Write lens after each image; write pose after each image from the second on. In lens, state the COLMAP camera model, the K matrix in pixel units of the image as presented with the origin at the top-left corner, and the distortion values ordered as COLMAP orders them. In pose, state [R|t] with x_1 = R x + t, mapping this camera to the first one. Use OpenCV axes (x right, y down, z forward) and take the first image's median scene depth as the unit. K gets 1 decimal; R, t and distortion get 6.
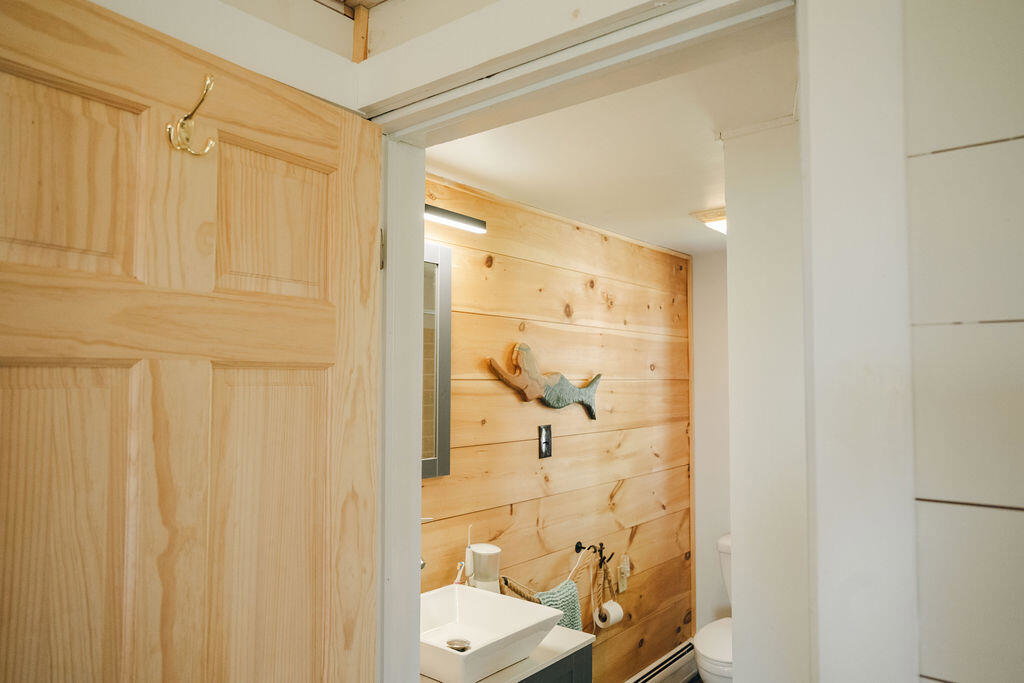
lens RADIAL K [[703.0, 0, 506.5], [0, 703.0, 342.5], [0, 0, 1]] dist [-0.037881, 0.048387]
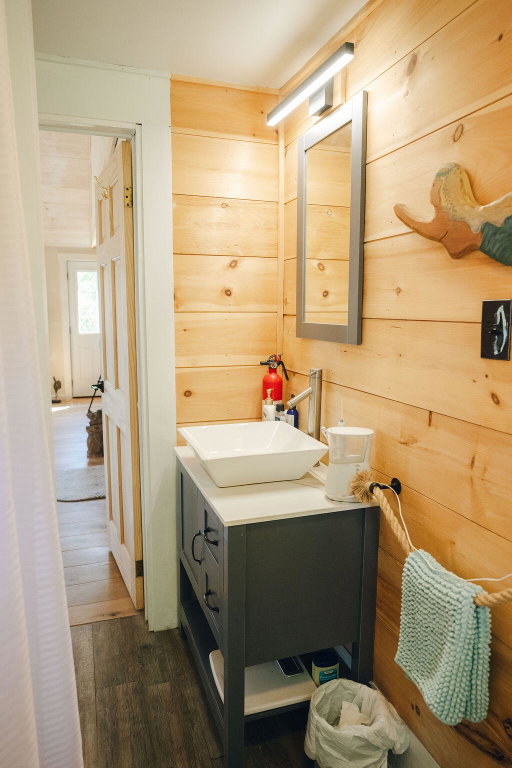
lens RADIAL K [[527.3, 0, 256.3], [0, 527.3, 385.5], [0, 0, 1]] dist [-0.037881, 0.048387]
pose [[-0.531299, 0.118563, -0.838847, 0.477414], [0.039498, 0.992549, 0.115270, 0.124021], [0.846263, 0.028110, -0.532023, 1.014458]]
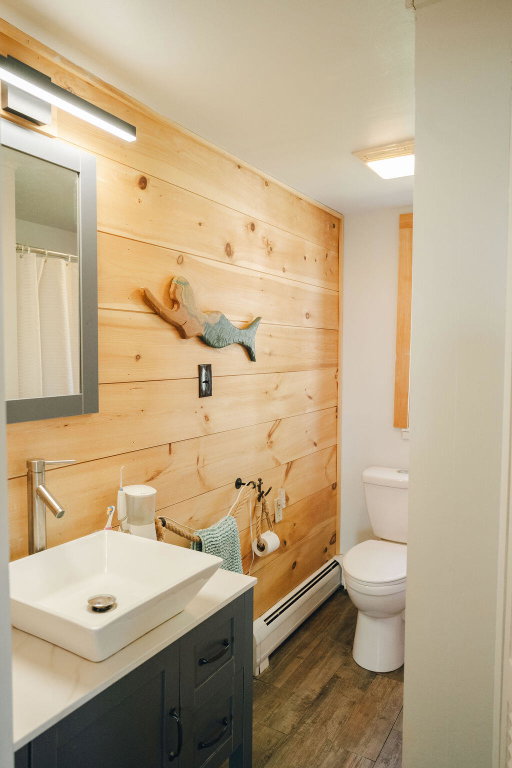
lens RADIAL K [[535.5, 0, 256.0], [0, 535.5, 384.0], [0, 0, 1]] dist [-0.006330, -0.000819]
pose [[0.990648, -0.006702, 0.136281, 0.021917], [-0.008605, 0.993736, 0.111421, 0.058103], [-0.136174, -0.111551, 0.984385, 0.235206]]
